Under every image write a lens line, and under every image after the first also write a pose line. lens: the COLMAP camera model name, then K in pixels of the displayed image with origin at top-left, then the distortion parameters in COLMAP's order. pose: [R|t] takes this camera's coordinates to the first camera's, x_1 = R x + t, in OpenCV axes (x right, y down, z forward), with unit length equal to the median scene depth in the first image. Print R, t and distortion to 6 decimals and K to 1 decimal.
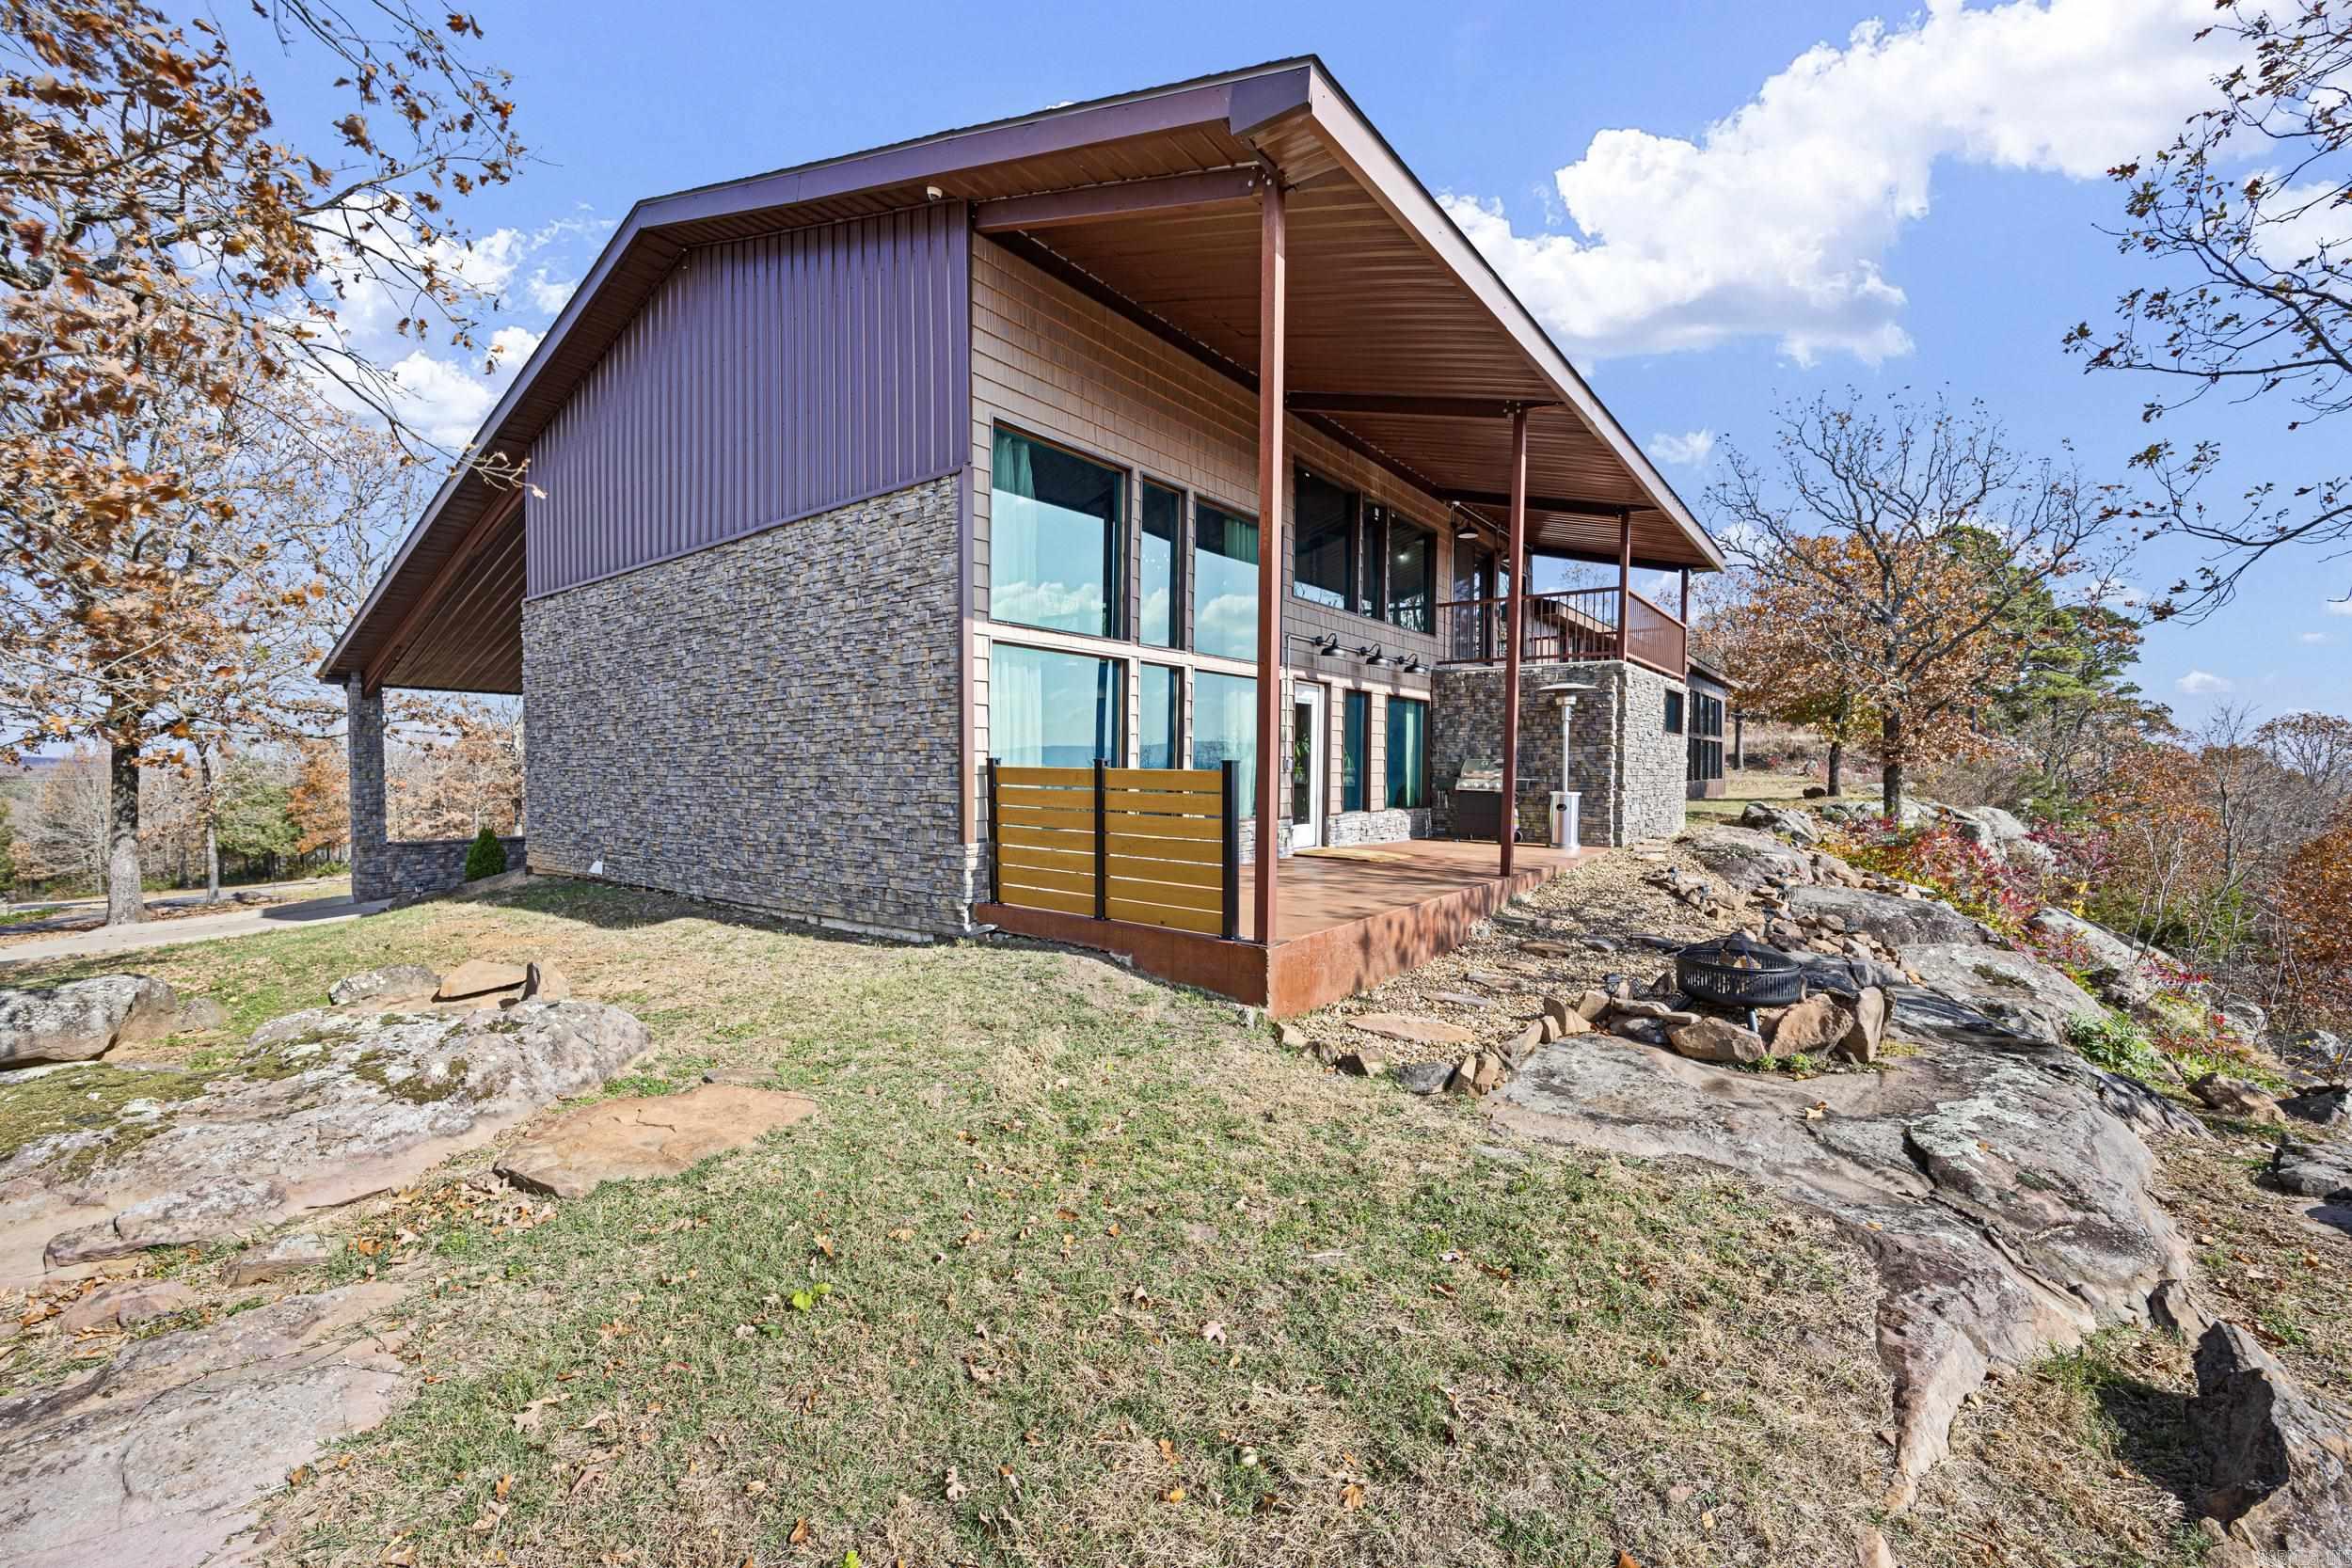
lens RADIAL K [[941.0, 0, 1179.2], [0, 941.0, 787.2], [0, 0, 1]] dist [-0.003428, 0.000846]
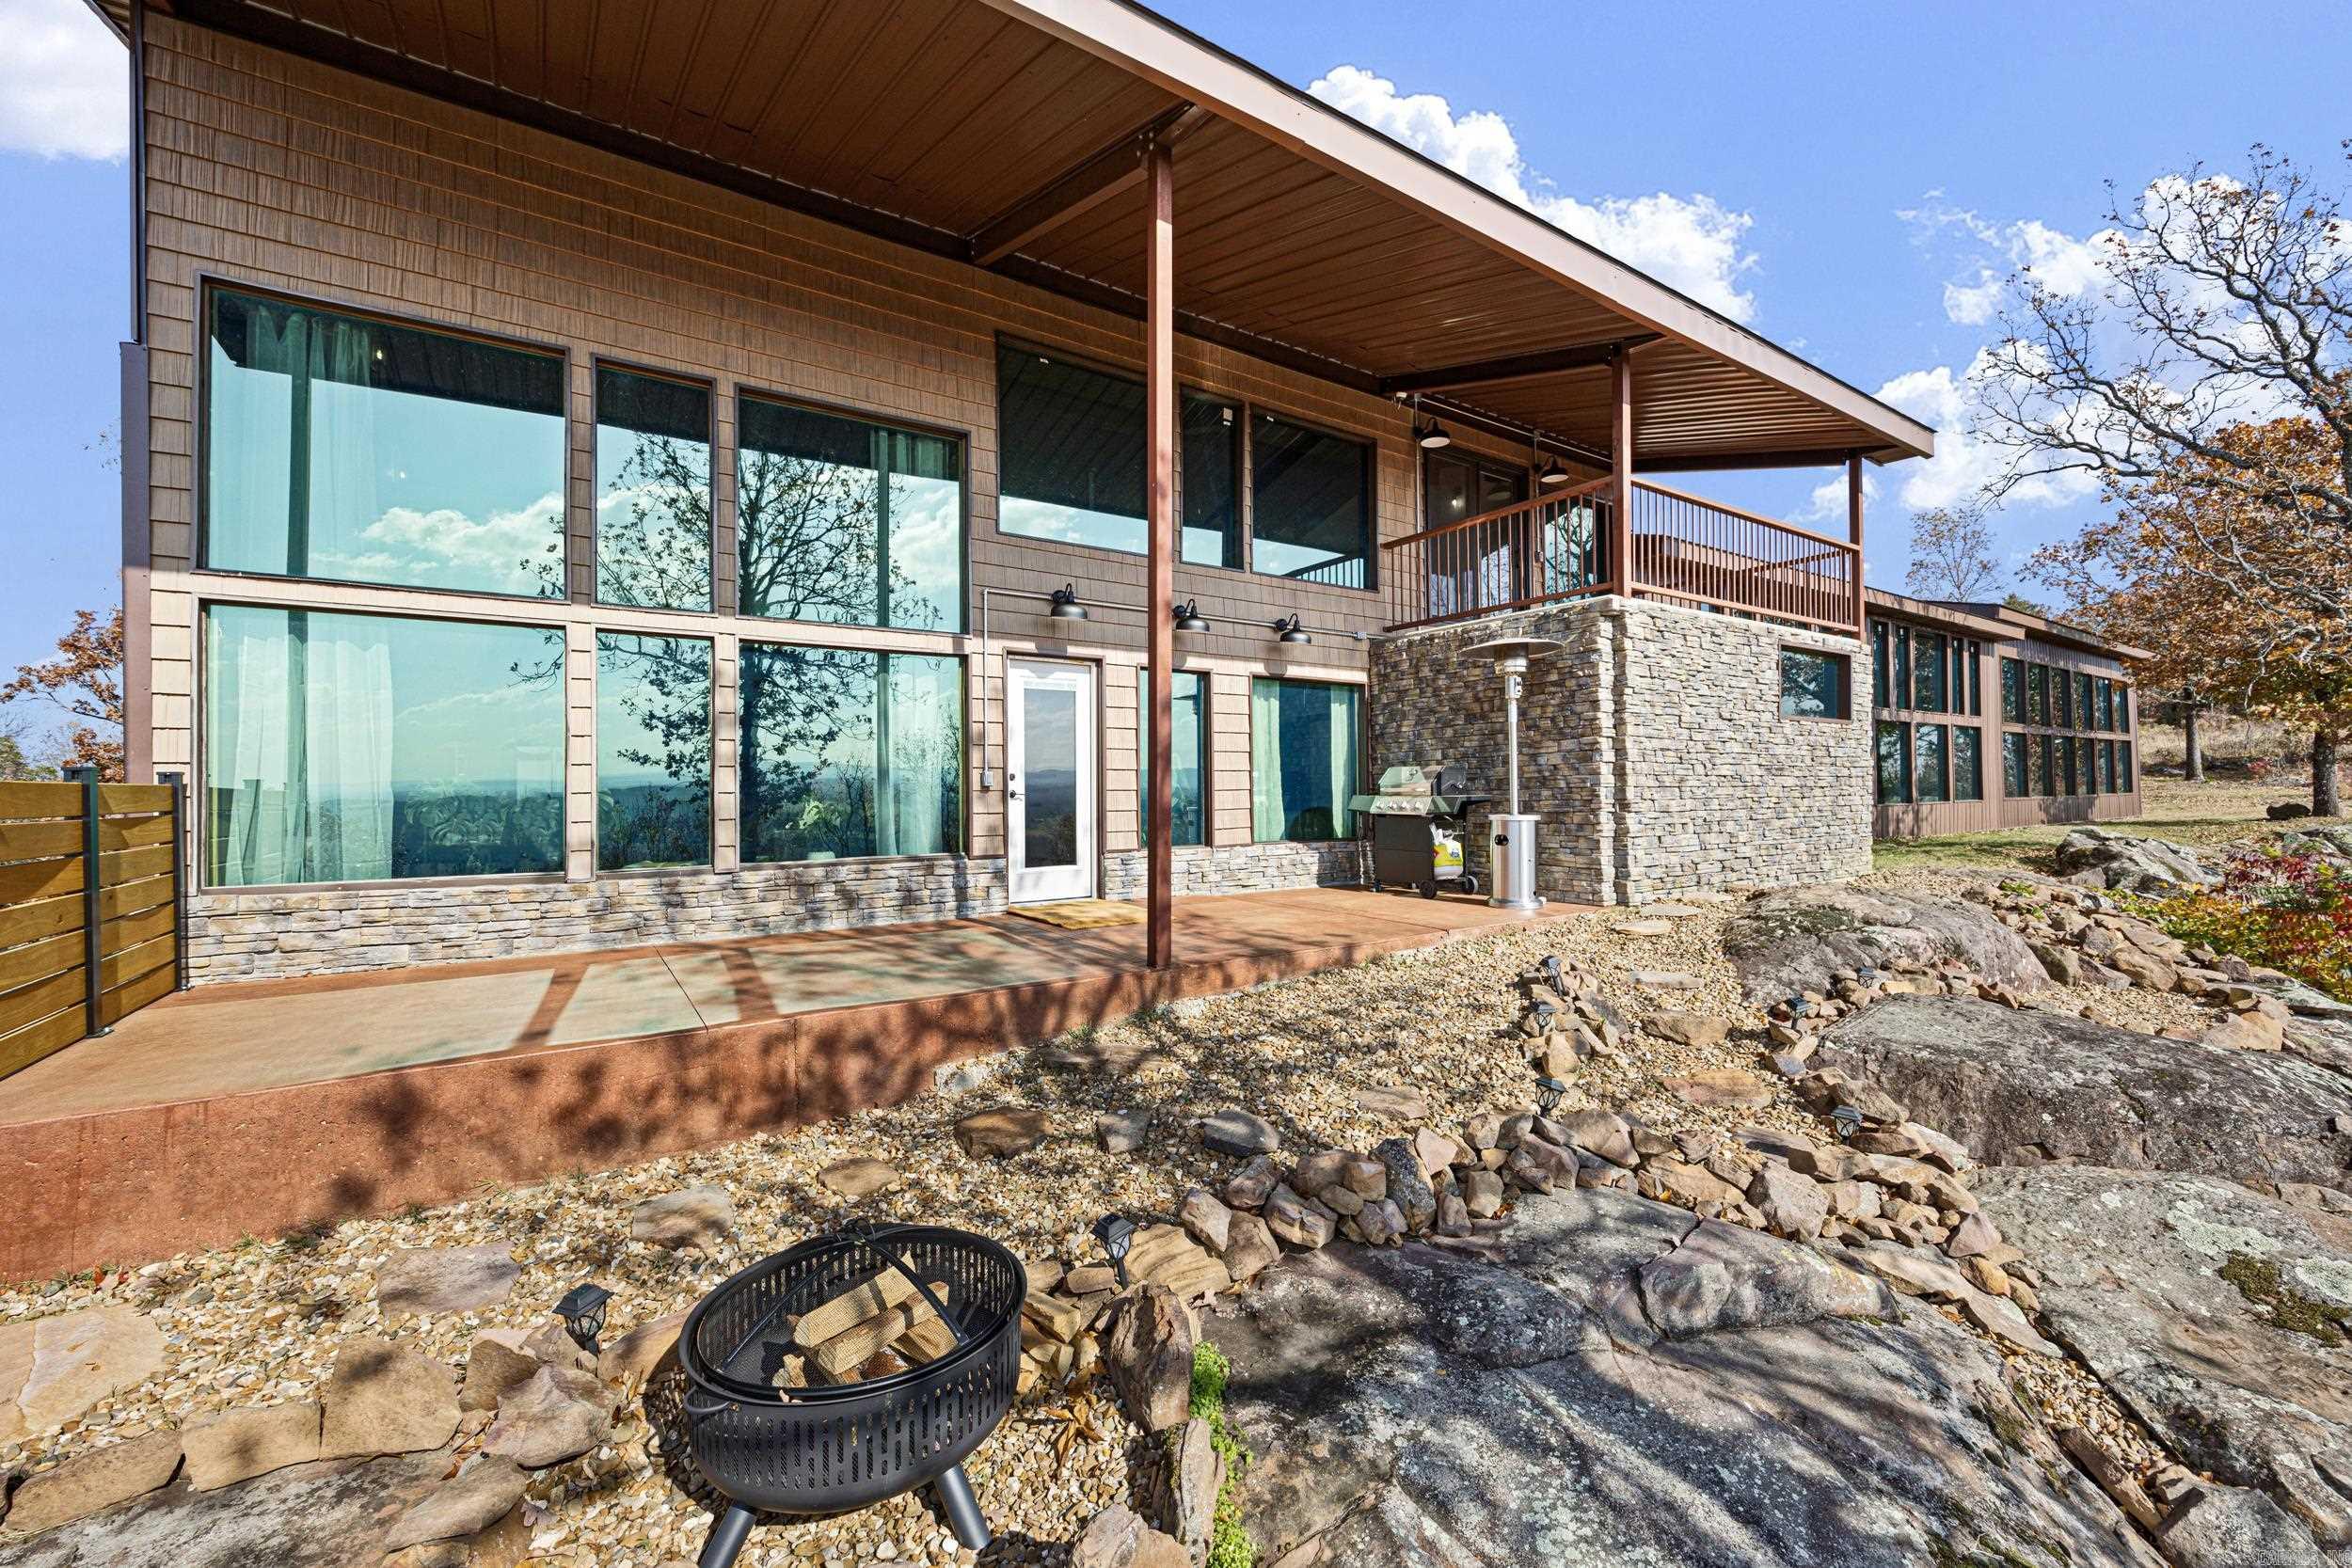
lens RADIAL K [[941.0, 0, 1178.2], [0, 941.0, 787.1], [0, 0, 1]] dist [-0.003428, 0.000846]
pose [[0.946930, -0.019234, -0.320863, 0.392346], [0.009851, 0.999476, -0.030840, 0.003369], [0.321288, 0.026042, 0.946623, 0.340213]]
